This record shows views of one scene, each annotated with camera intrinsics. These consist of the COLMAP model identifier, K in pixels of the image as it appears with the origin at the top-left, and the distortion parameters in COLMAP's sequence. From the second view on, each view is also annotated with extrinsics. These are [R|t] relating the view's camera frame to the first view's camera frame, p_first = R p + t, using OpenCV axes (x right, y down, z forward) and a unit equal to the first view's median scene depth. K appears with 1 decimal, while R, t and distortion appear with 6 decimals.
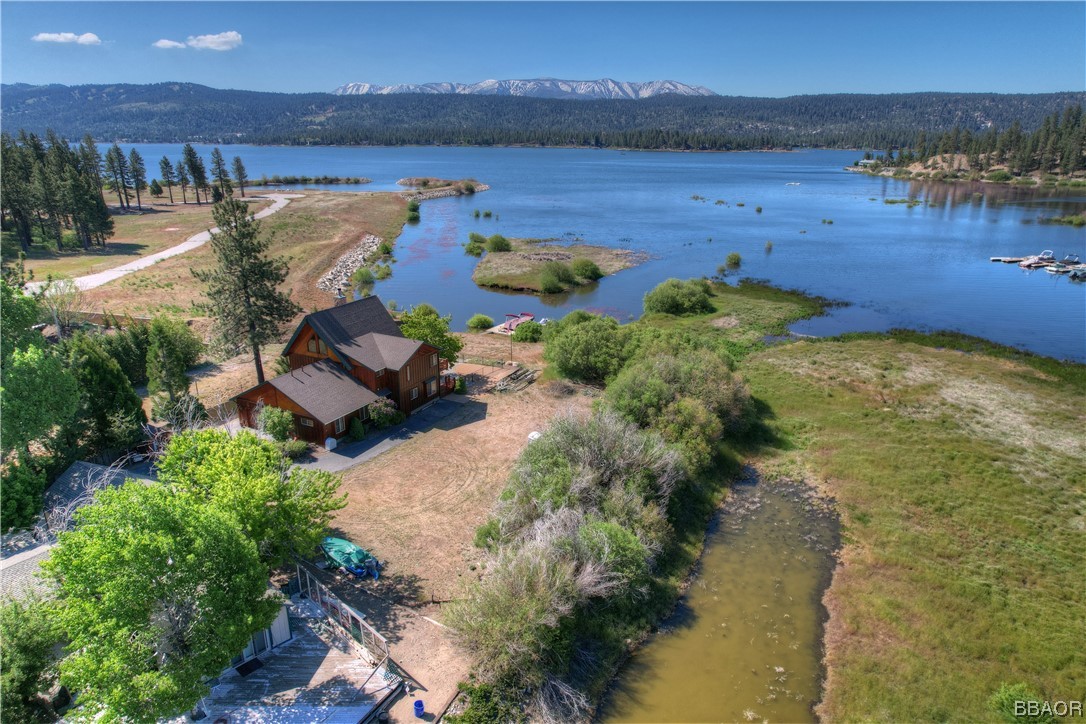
lens RADIAL K [[694.6, 0, 544.2], [0, 694.6, 361.5], [0, 0, 1]] dist [-0.077565, 0.068588]
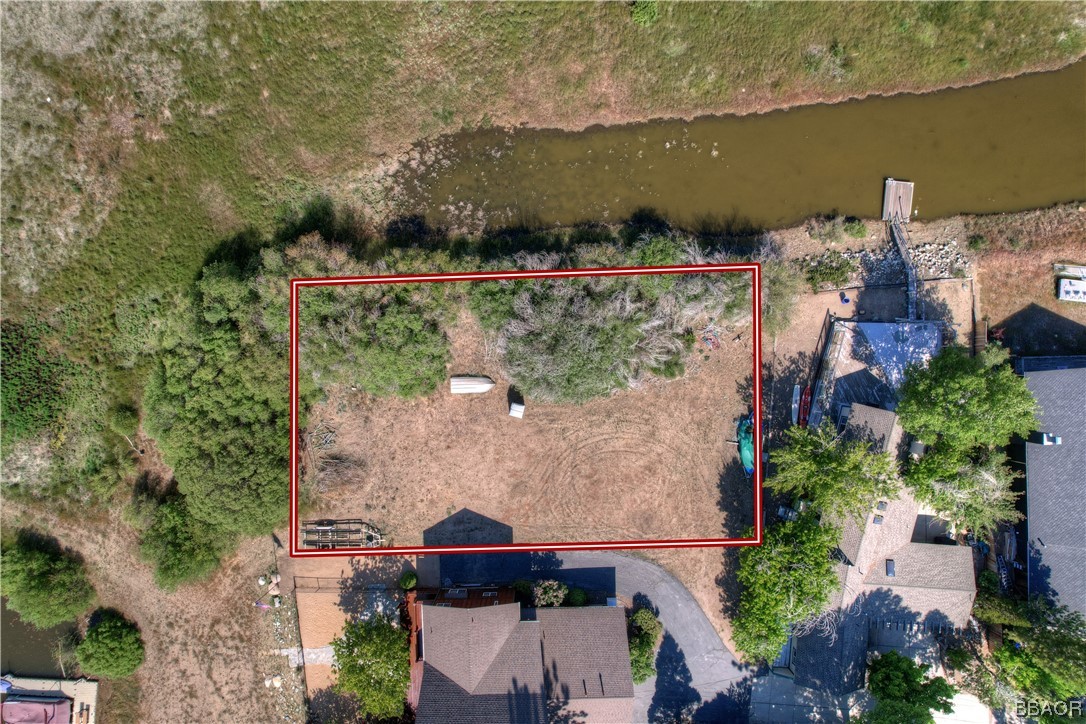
lens RADIAL K [[695.1, 0, 544.1], [0, 695.1, 361.1], [0, 0, 1]] dist [-0.076869, 0.070277]
pose [[-0.480109, -0.877209, 0.000289, 0.003799], [0.268319, -0.146541, 0.952119, -0.093676], [-0.835165, 0.457198, 0.305728, 0.077120]]
